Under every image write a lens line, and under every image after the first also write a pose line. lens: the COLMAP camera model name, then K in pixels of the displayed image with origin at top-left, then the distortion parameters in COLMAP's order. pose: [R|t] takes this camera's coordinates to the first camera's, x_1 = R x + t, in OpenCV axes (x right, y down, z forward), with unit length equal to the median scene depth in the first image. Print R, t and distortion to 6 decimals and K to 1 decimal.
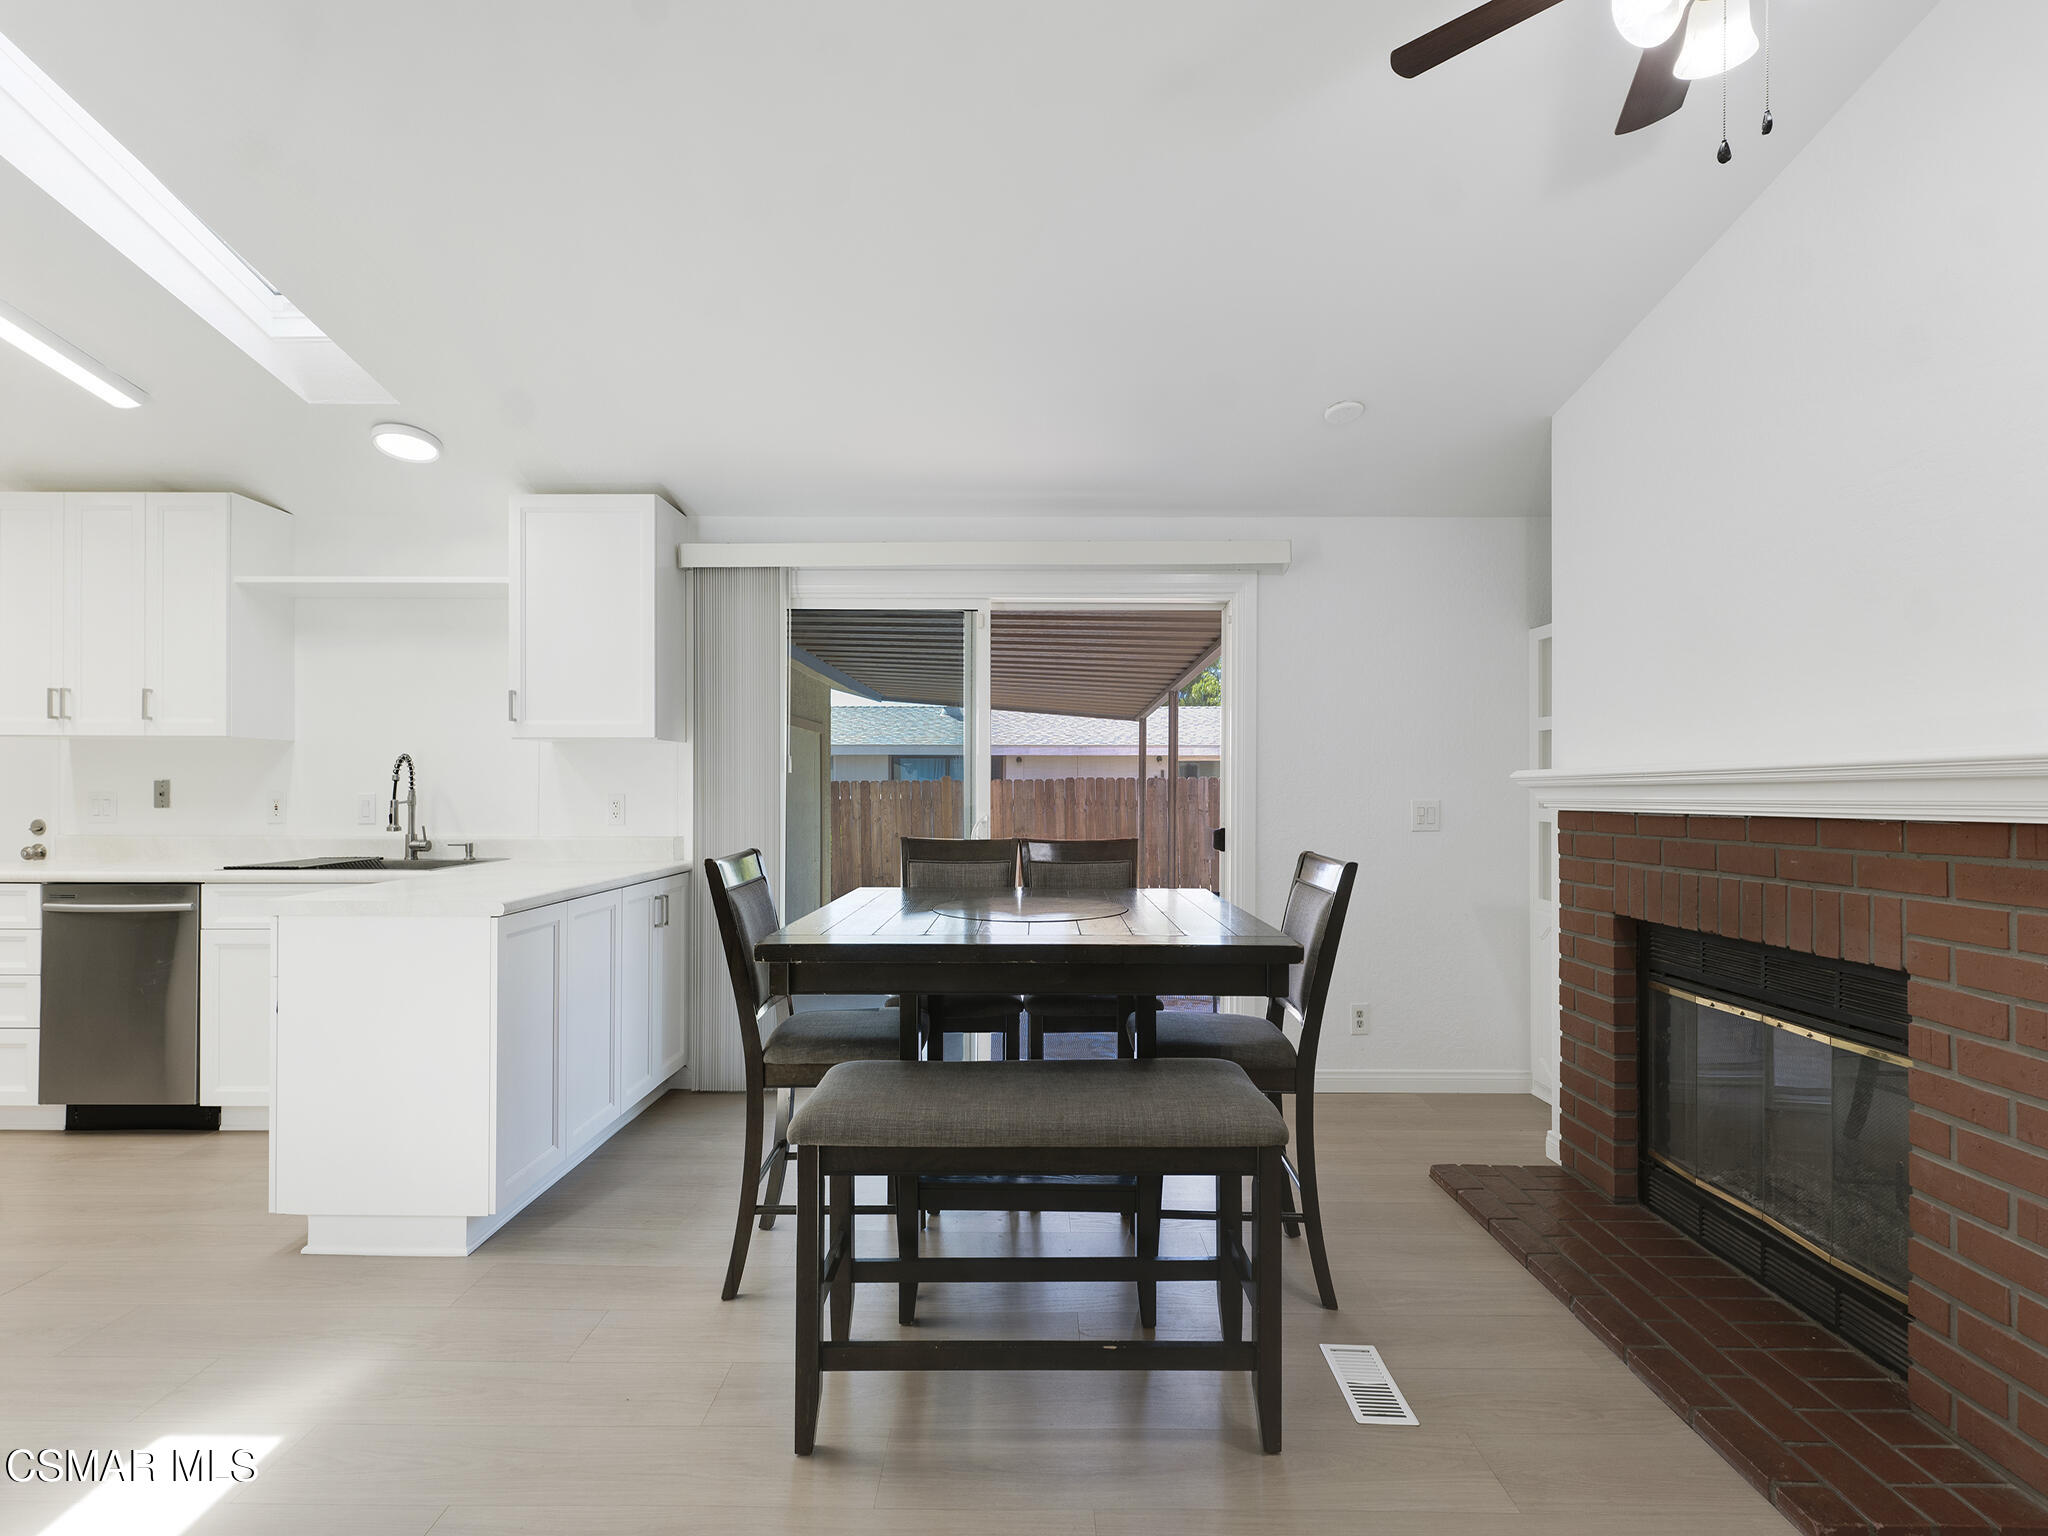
lens RADIAL K [[924.2, 0, 1030.3], [0, 924.2, 791.5], [0, 0, 1]] dist [0.003487, -0.001804]
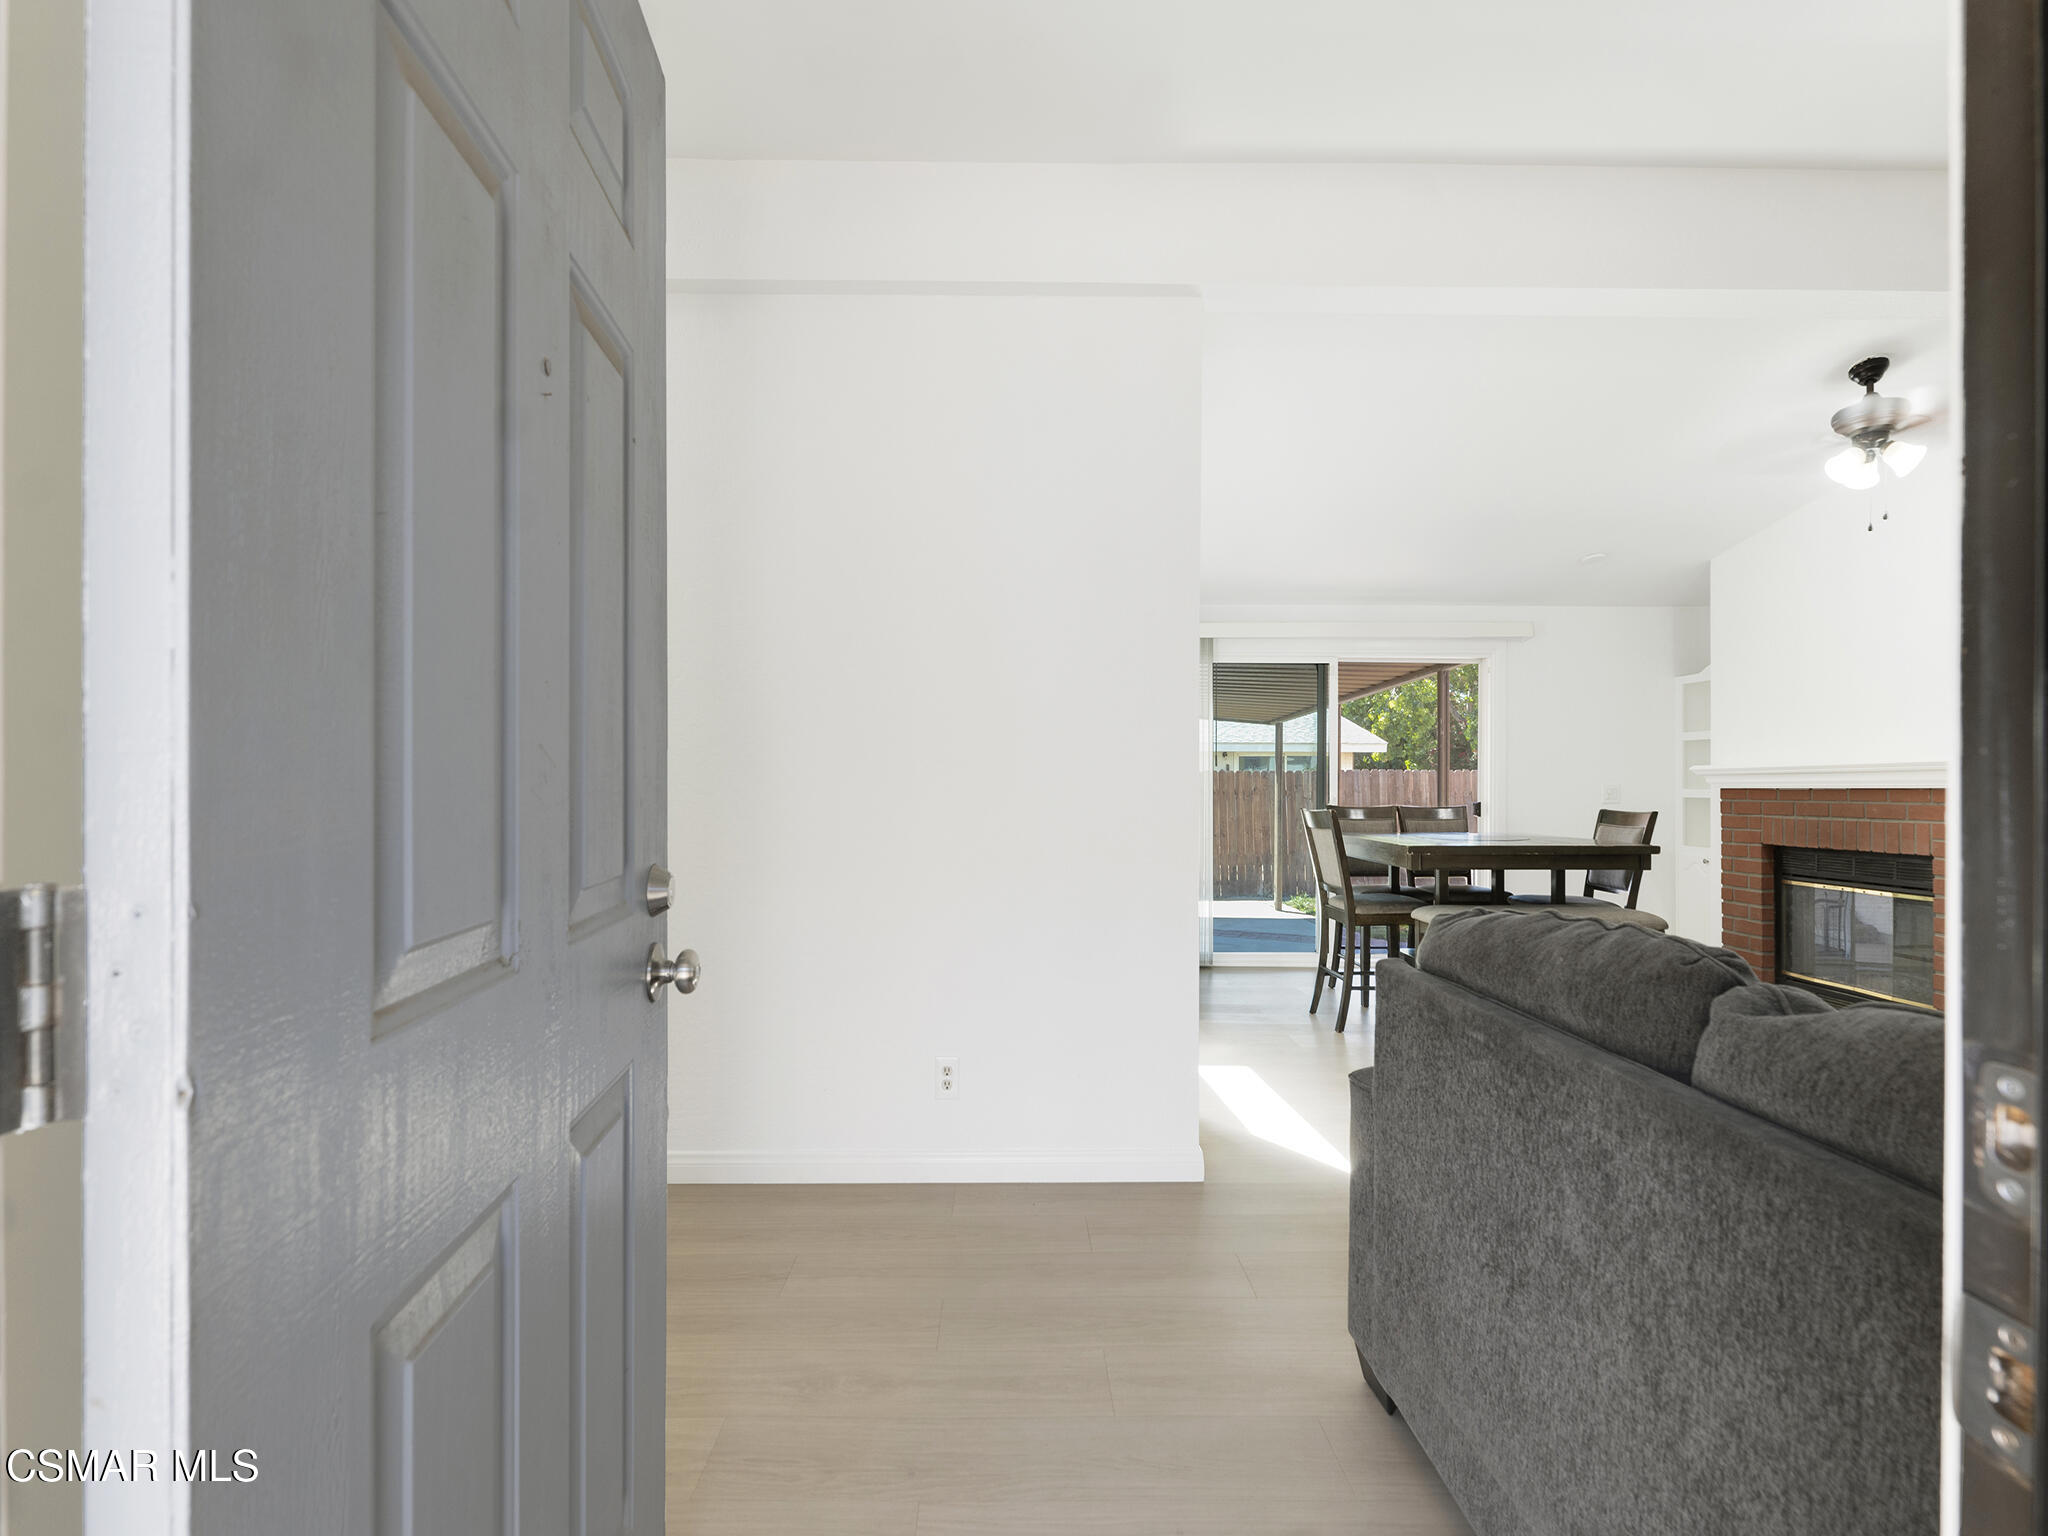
lens RADIAL K [[924.2, 0, 1026.5], [0, 924.2, 777.8], [0, 0, 1]] dist [0.003487, -0.001804]
pose [[0.999780, 0.000364, 0.020973, -0.643807], [-0.000193, 0.999967, -0.008137, 0.012381], [-0.020975, 0.008131, 0.999747, -0.597354]]
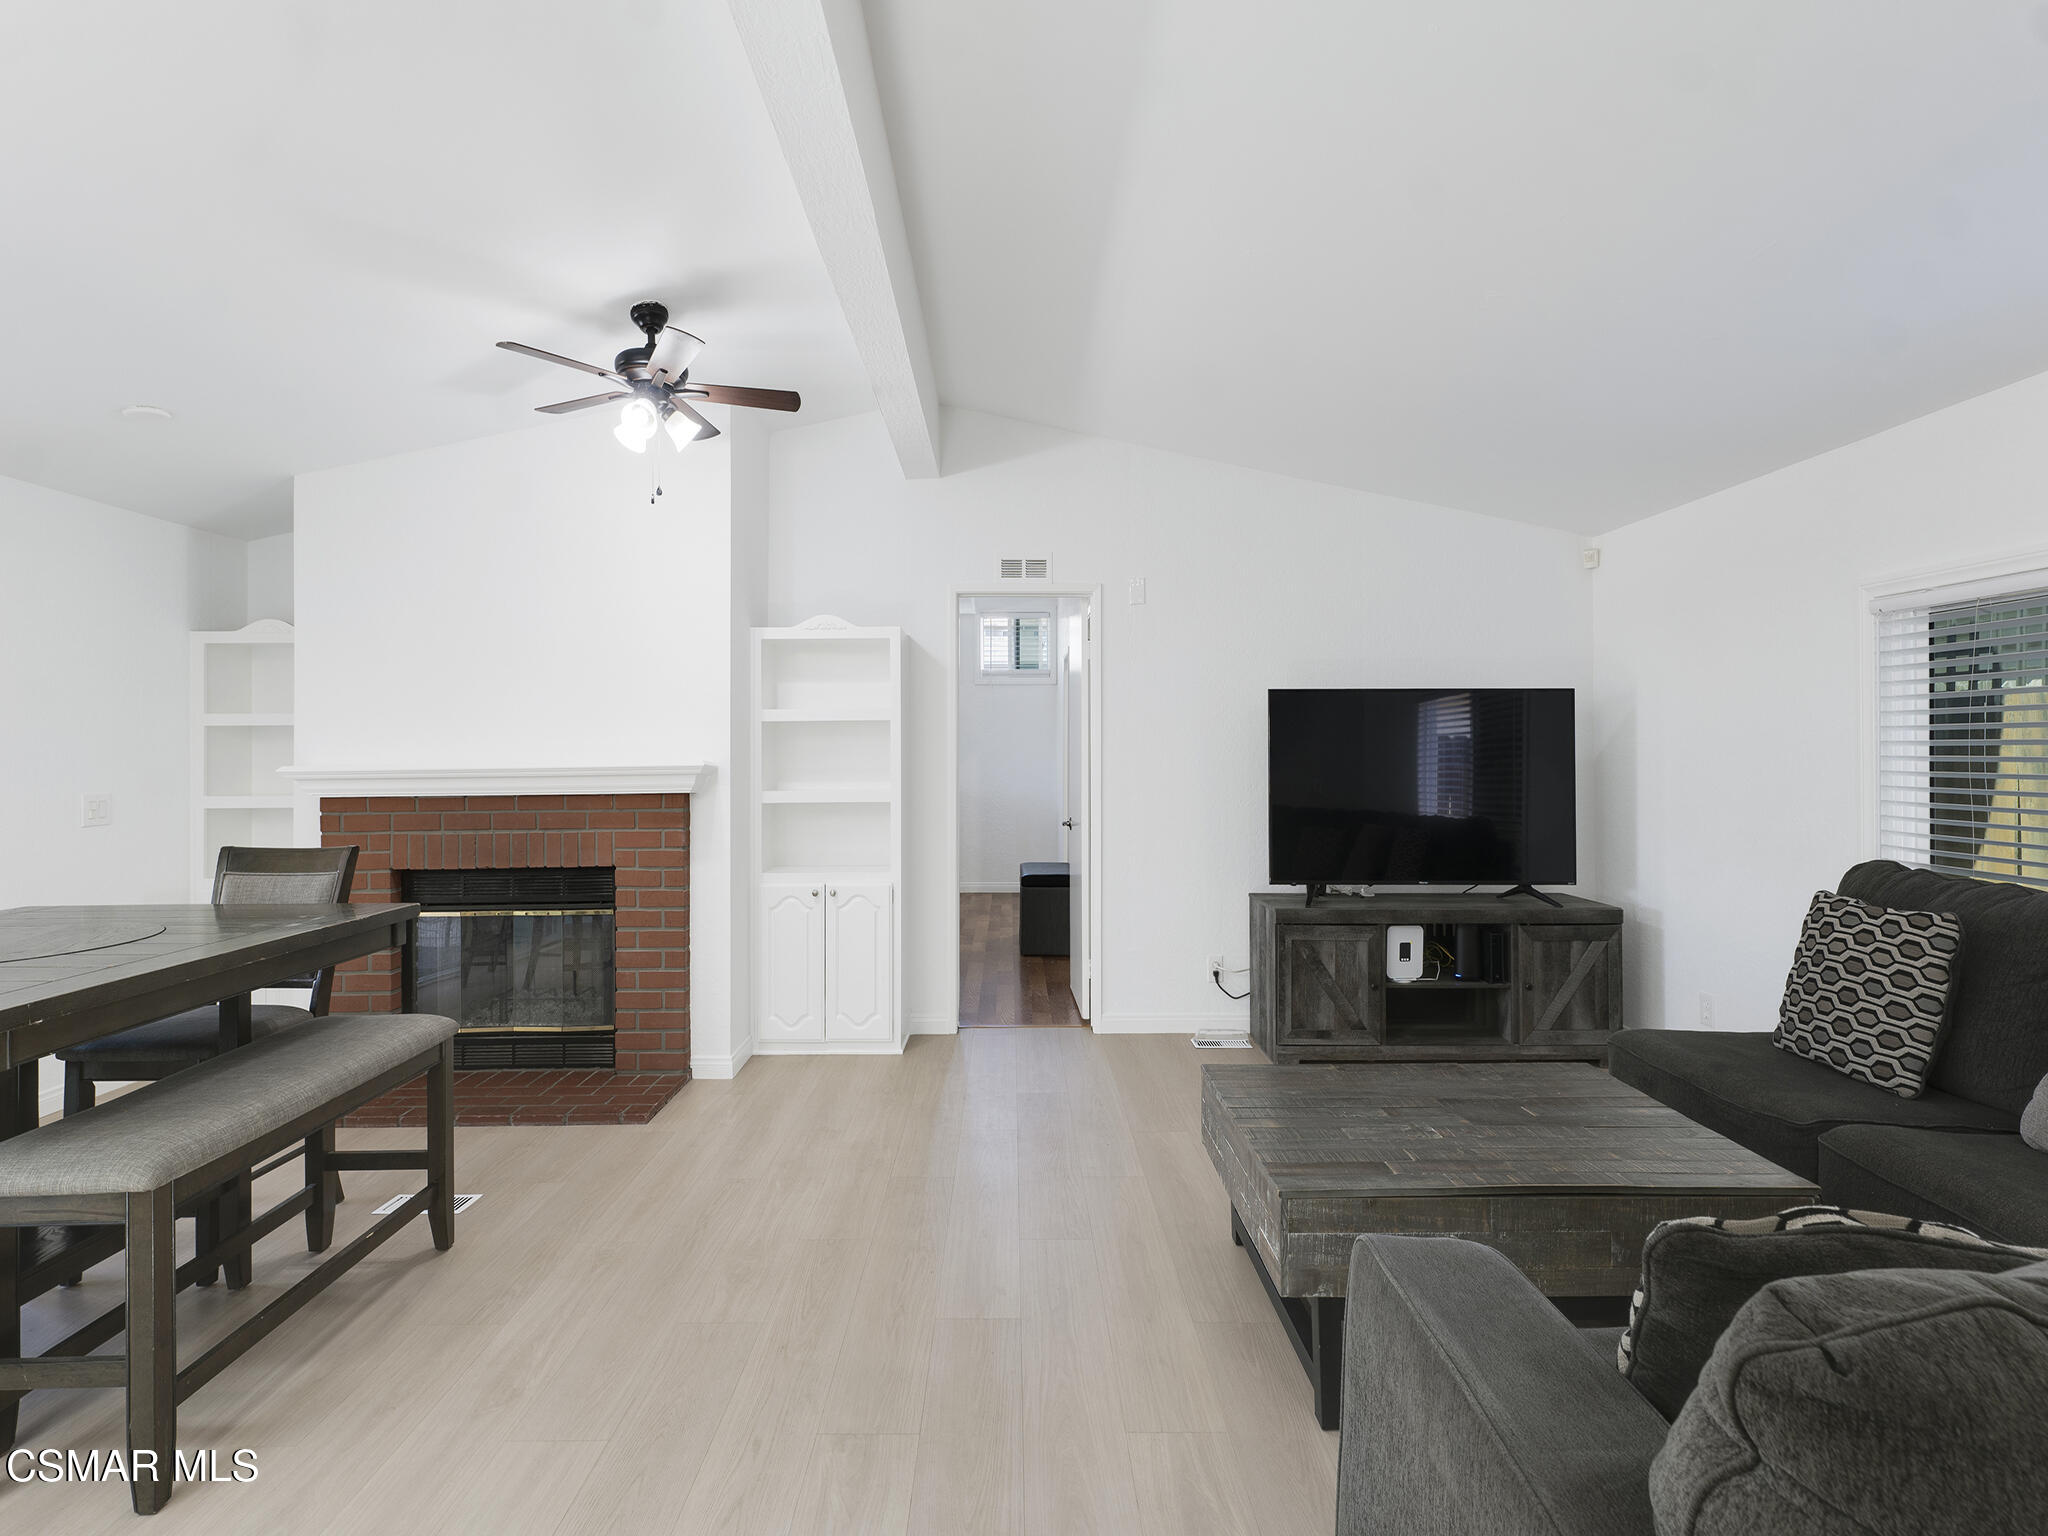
lens RADIAL K [[924.2, 0, 1014.7], [0, 924.2, 747.7], [0, 0, 1]] dist [0.003487, -0.001804]
pose [[-0.008152, 0.001891, 0.999965, -0.579398], [0.006582, 0.999977, -0.001838, -0.032197], [-0.999945, 0.006567, -0.008164, 0.053206]]
